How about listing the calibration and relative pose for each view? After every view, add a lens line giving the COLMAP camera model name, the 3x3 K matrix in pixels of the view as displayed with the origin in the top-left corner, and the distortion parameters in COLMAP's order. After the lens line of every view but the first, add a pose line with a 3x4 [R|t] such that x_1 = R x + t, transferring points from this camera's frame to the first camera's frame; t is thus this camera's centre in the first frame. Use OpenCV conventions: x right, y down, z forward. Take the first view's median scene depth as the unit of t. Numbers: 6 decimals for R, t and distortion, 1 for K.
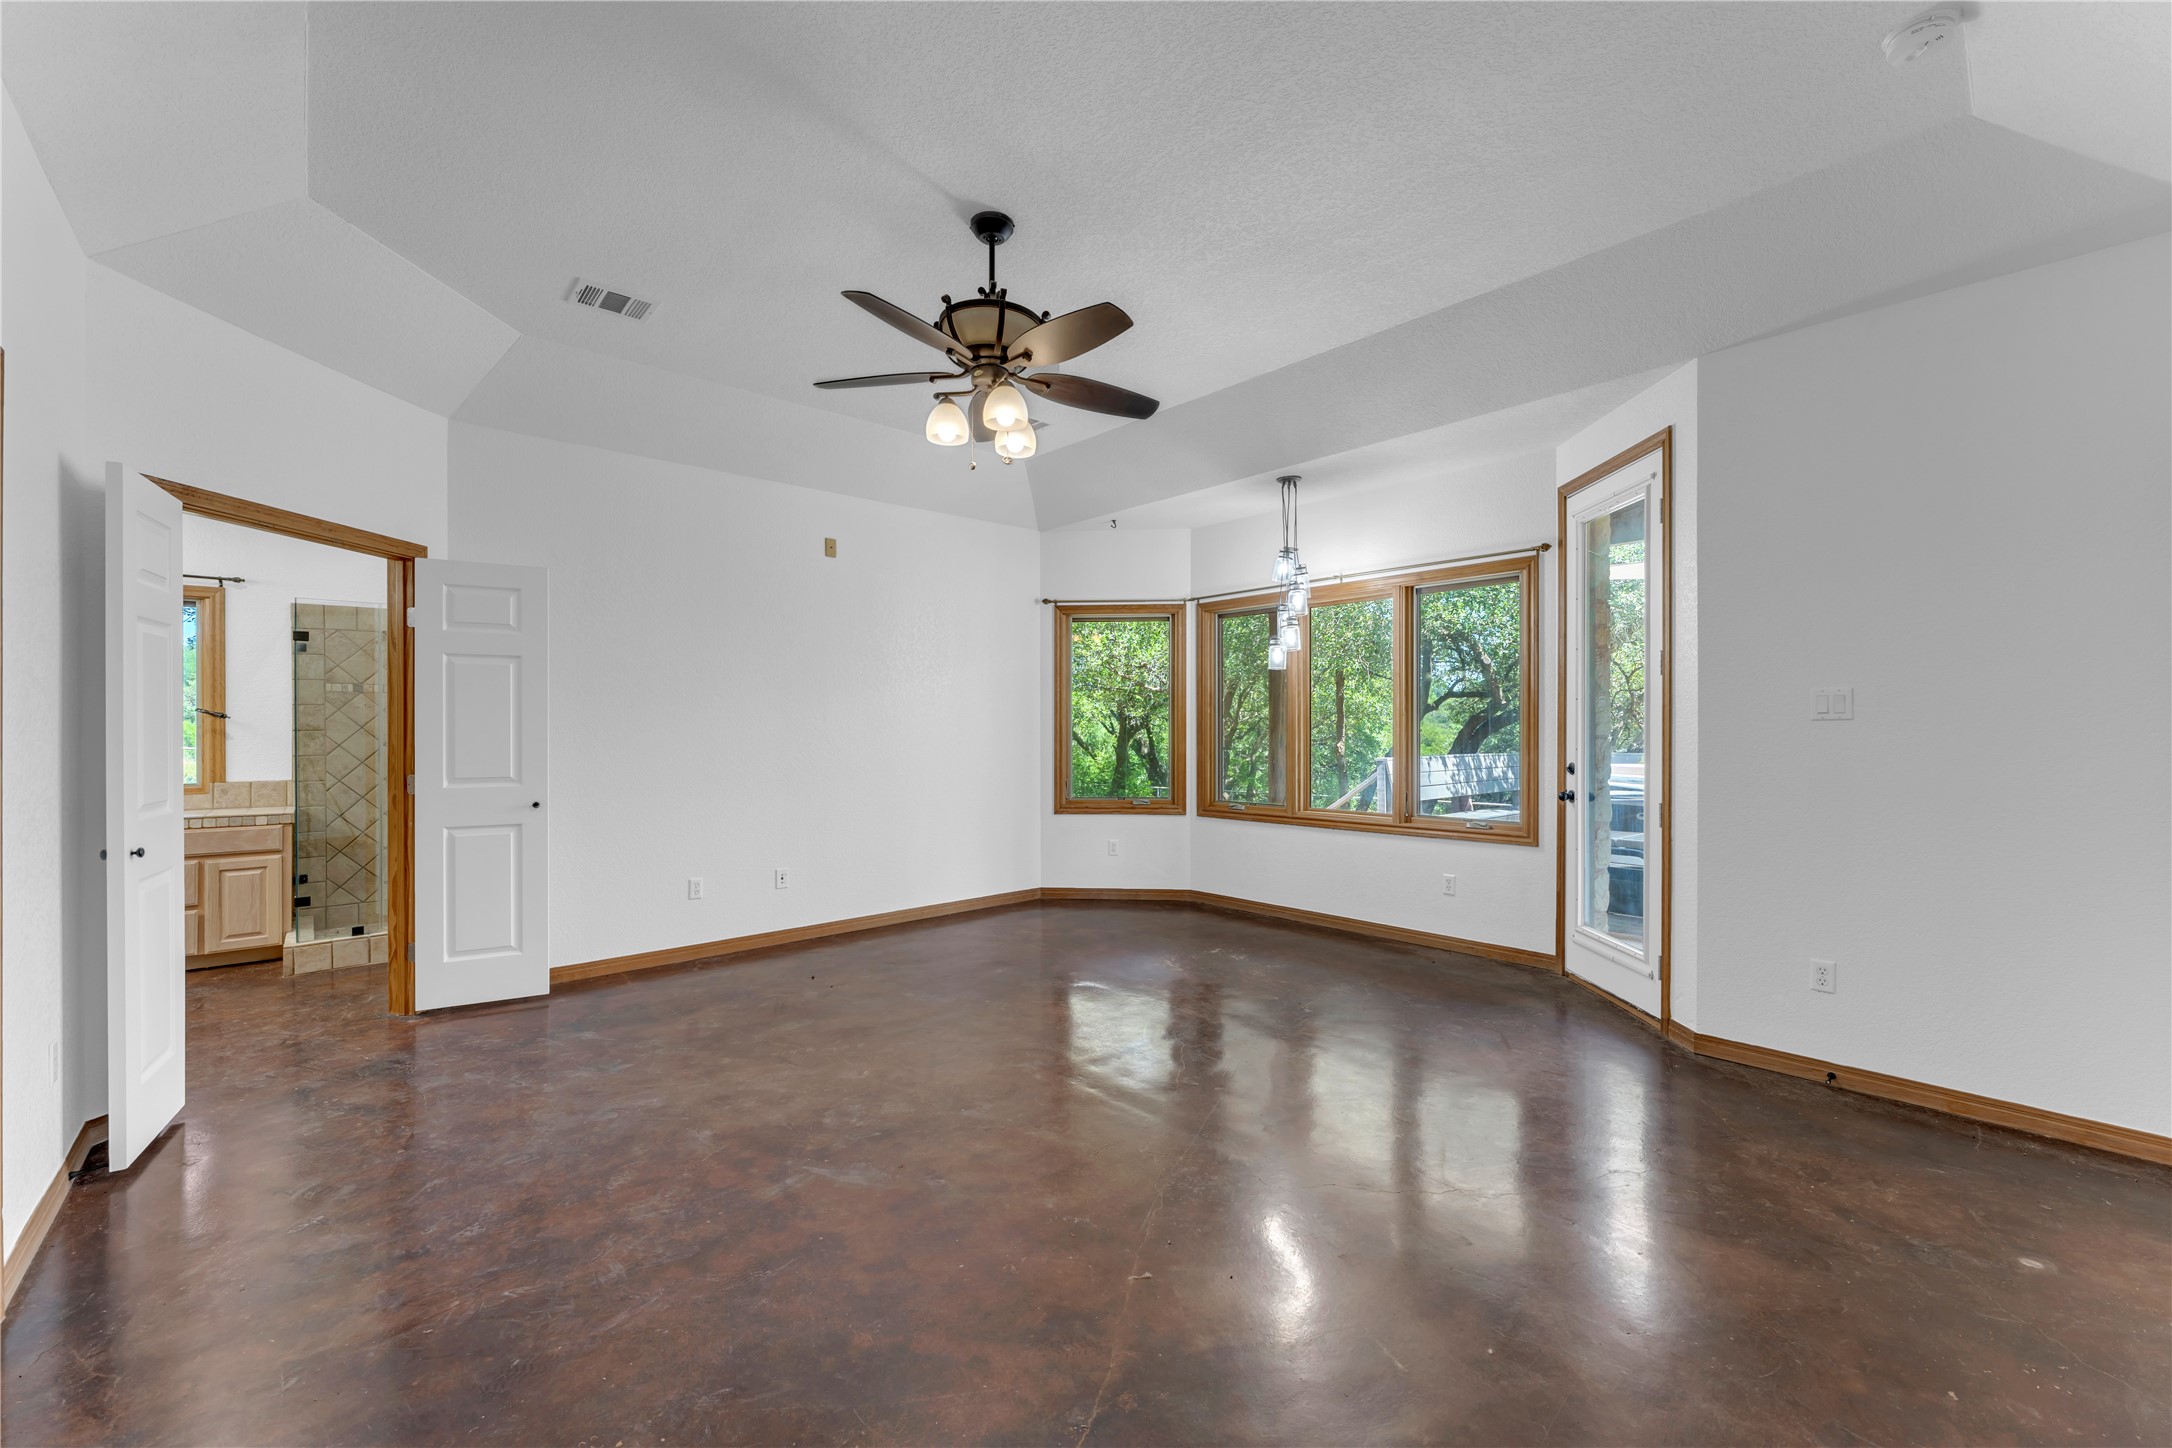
lens RADIAL K [[863.0, 0, 1081.0], [0, 863.0, 723.8], [0, 0, 1]] dist [-0.001144, -0.000207]
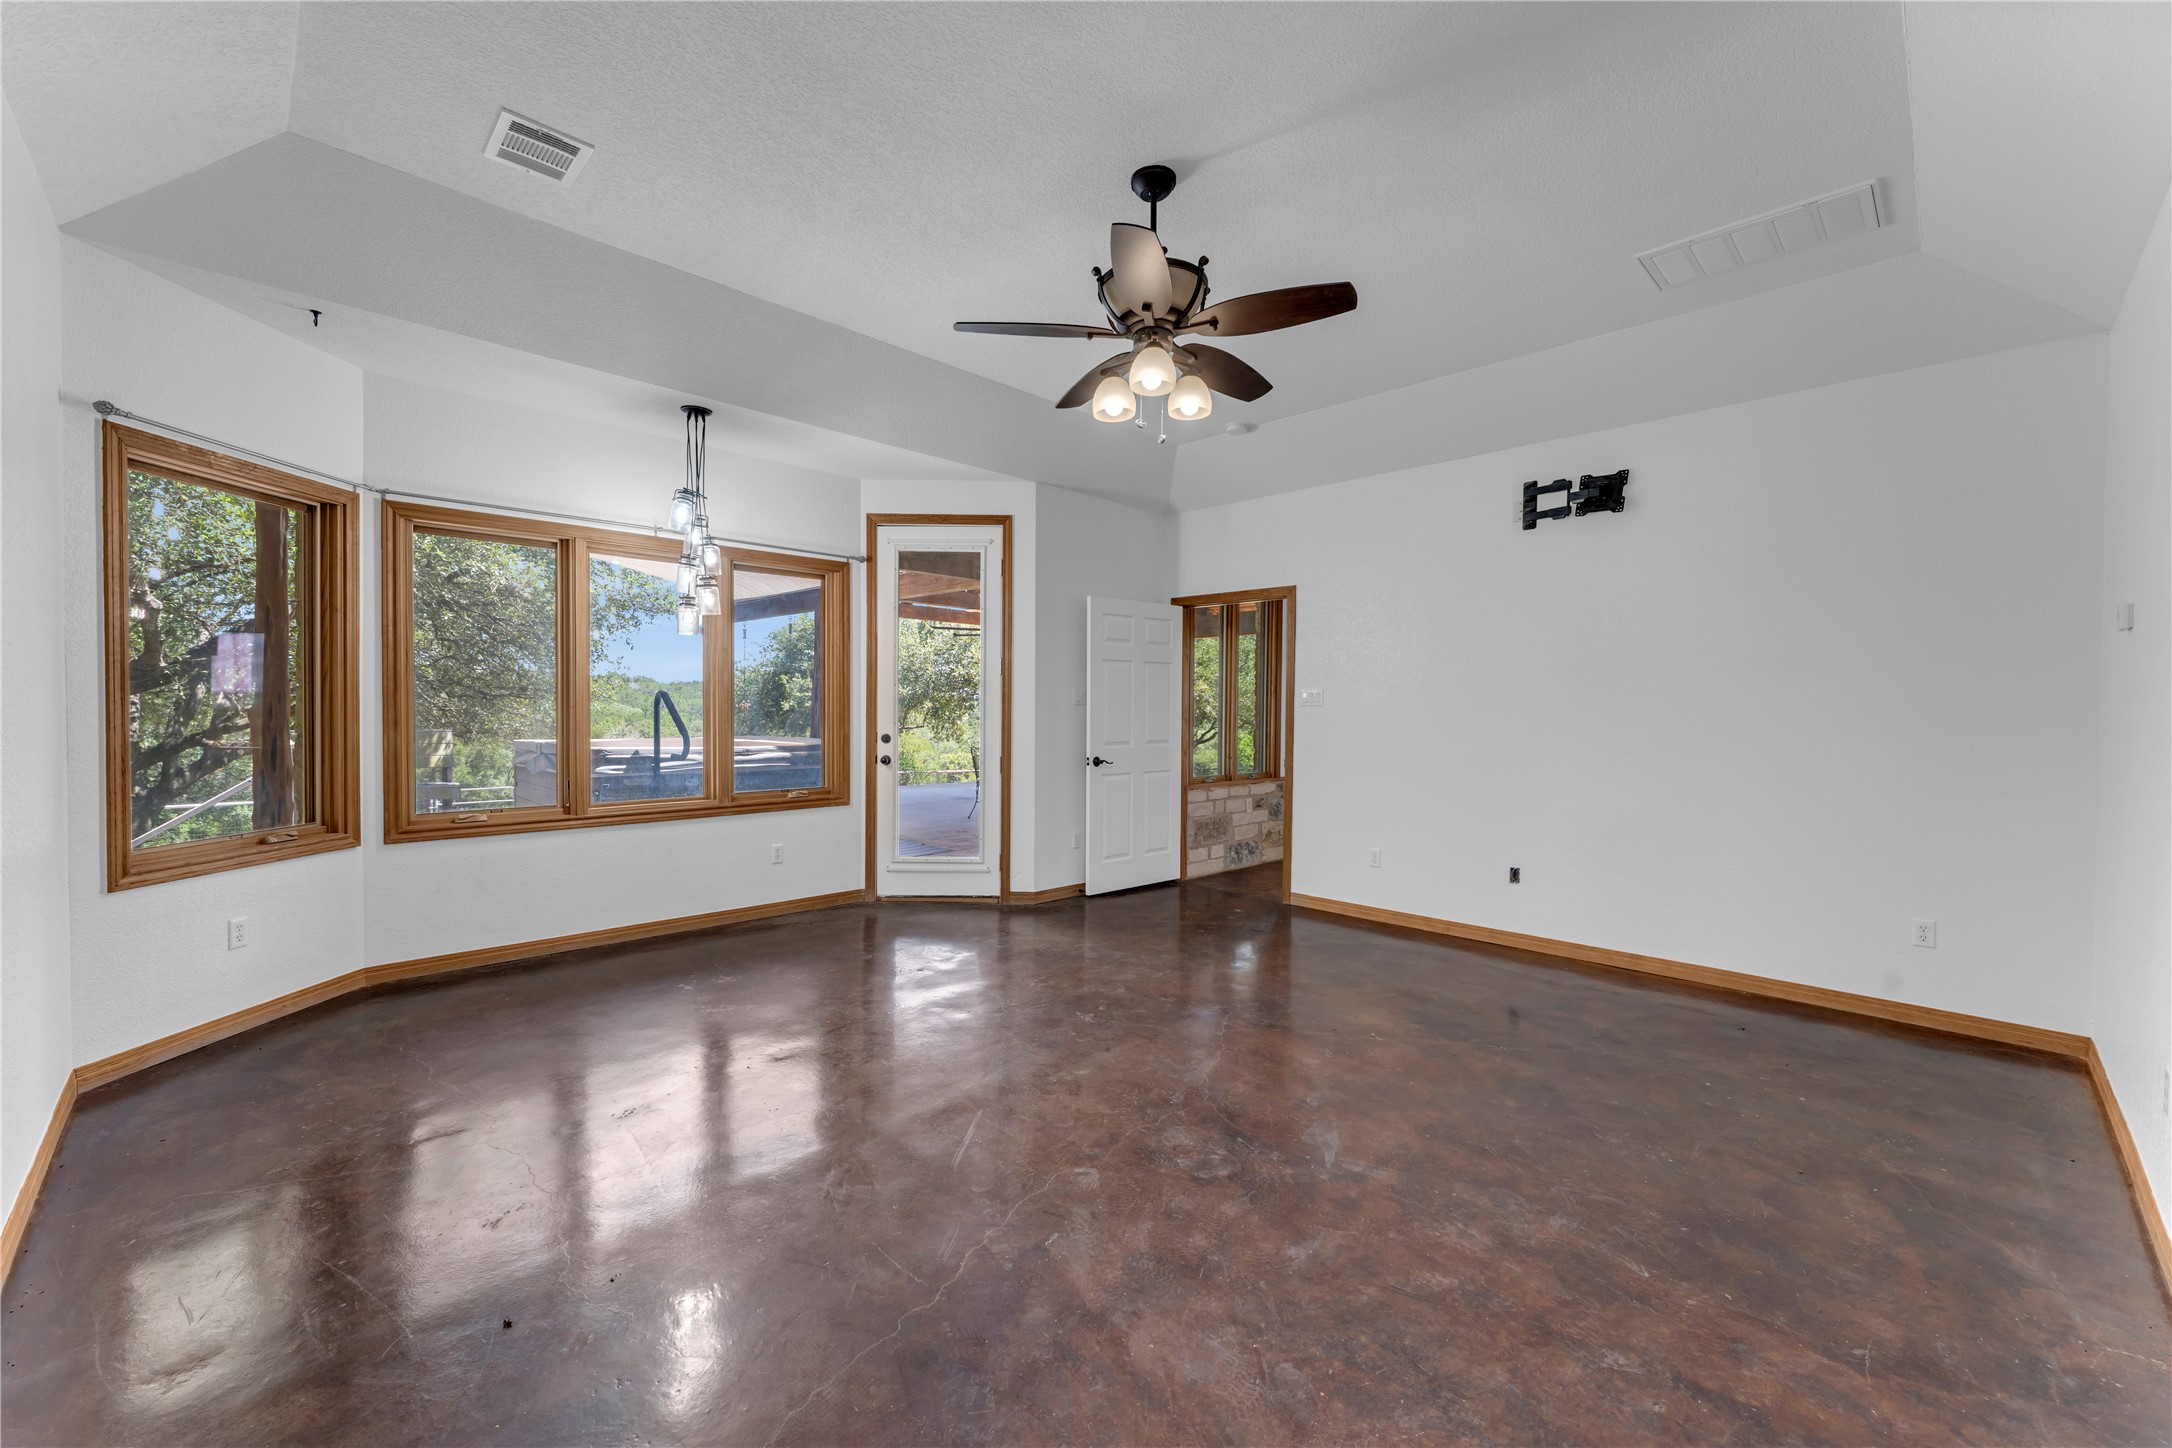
lens RADIAL K [[863.0, 0, 1081.0], [0, 863.0, 723.8], [0, 0, 1]] dist [-0.001144, -0.000207]
pose [[-0.045550, -0.016321, 0.998829, -0.948212], [-0.014942, 0.999766, 0.015655, 0.007082], [-0.998850, -0.014212, -0.045783, 0.996832]]
